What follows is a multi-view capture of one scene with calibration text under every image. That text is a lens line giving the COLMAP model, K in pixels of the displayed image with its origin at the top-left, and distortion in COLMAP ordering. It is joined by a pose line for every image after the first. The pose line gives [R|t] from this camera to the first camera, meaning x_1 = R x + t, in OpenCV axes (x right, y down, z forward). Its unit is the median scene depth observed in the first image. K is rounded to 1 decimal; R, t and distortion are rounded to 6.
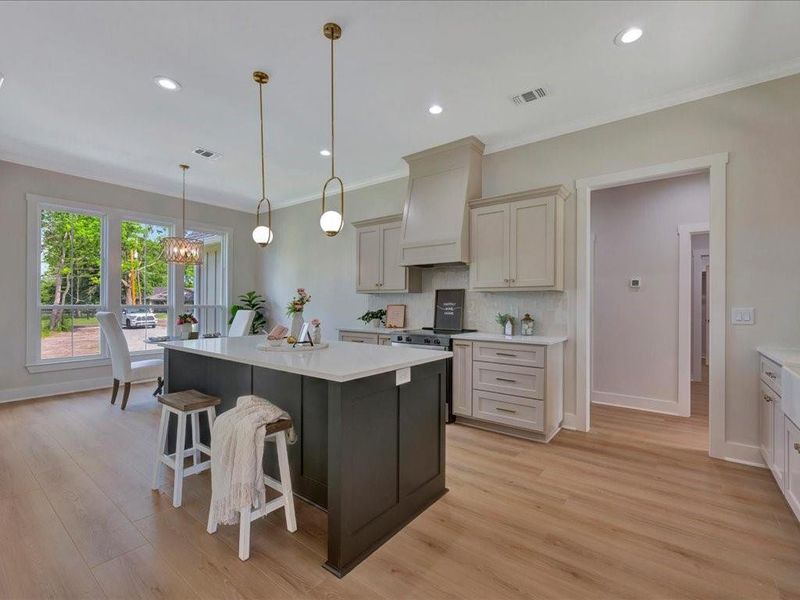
lens RADIAL K [[362.7, 0, 405.5], [0, 362.7, 299.5], [0, 0, 1]] dist [-0.000027, 0.000239]
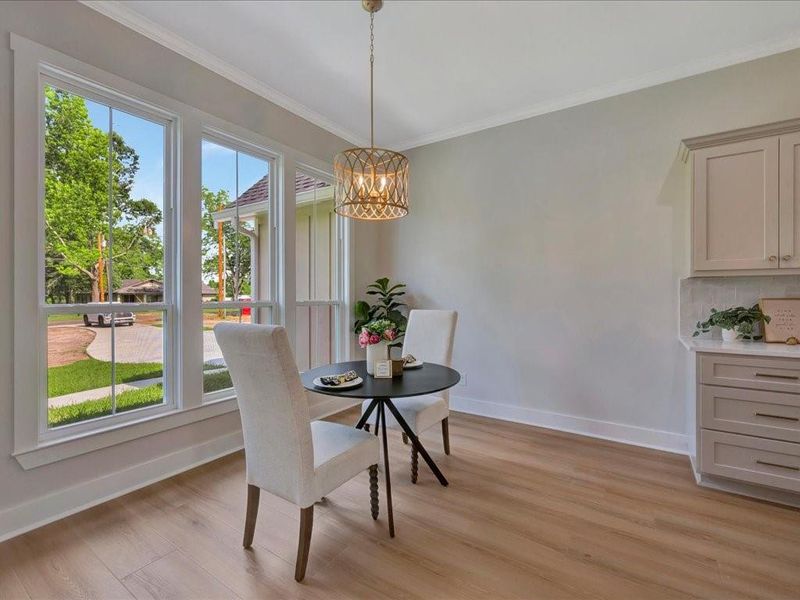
lens RADIAL K [[358.3, 0, 408.5], [0, 358.3, 295.4], [0, 0, 1]] dist [-0.000445, -0.000129]
pose [[0.996812, -0.005890, 0.079567, -0.691591], [0.005129, 0.999939, 0.009765, 0.003039], [-0.079620, -0.009326, 0.996782, 0.616625]]
